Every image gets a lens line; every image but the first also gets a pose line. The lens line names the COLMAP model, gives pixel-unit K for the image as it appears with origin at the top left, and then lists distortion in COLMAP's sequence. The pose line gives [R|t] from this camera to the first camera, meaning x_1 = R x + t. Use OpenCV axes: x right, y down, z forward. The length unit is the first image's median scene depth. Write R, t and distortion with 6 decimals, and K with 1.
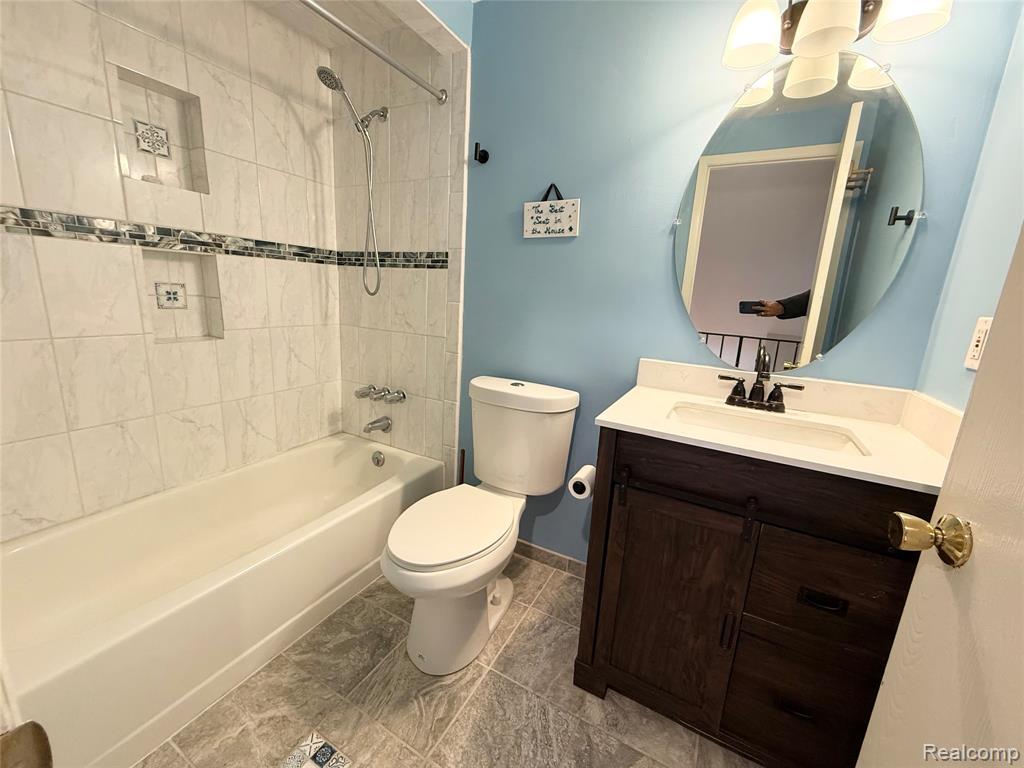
lens RADIAL K [[405.7, 0, 509.3], [0, 405.7, 381.2], [0, 0, 1]] dist [0.002046, -0.000653]
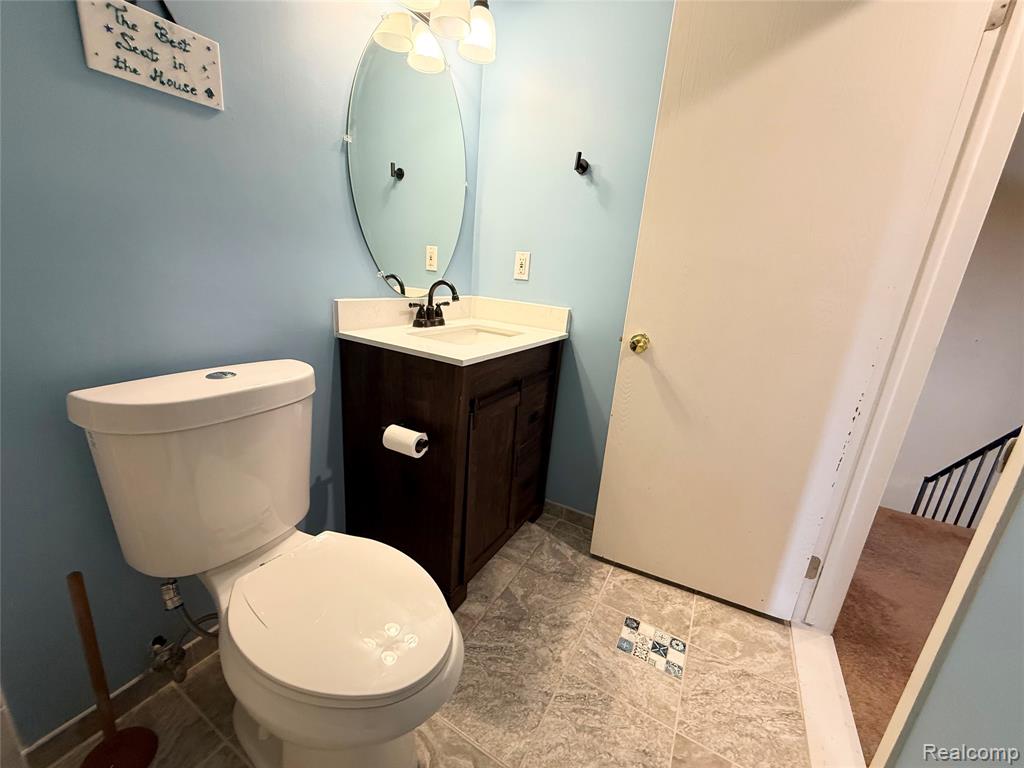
lens RADIAL K [[405.7, 0, 508.8], [0, 405.7, 382.0], [0, 0, 1]] dist [0.002046, -0.000653]
pose [[0.020007, -0.317256, 0.948129, -0.624906], [0.136803, 0.940268, 0.311739, -0.126593], [-0.990396, 0.123470, 0.062213, 0.695043]]
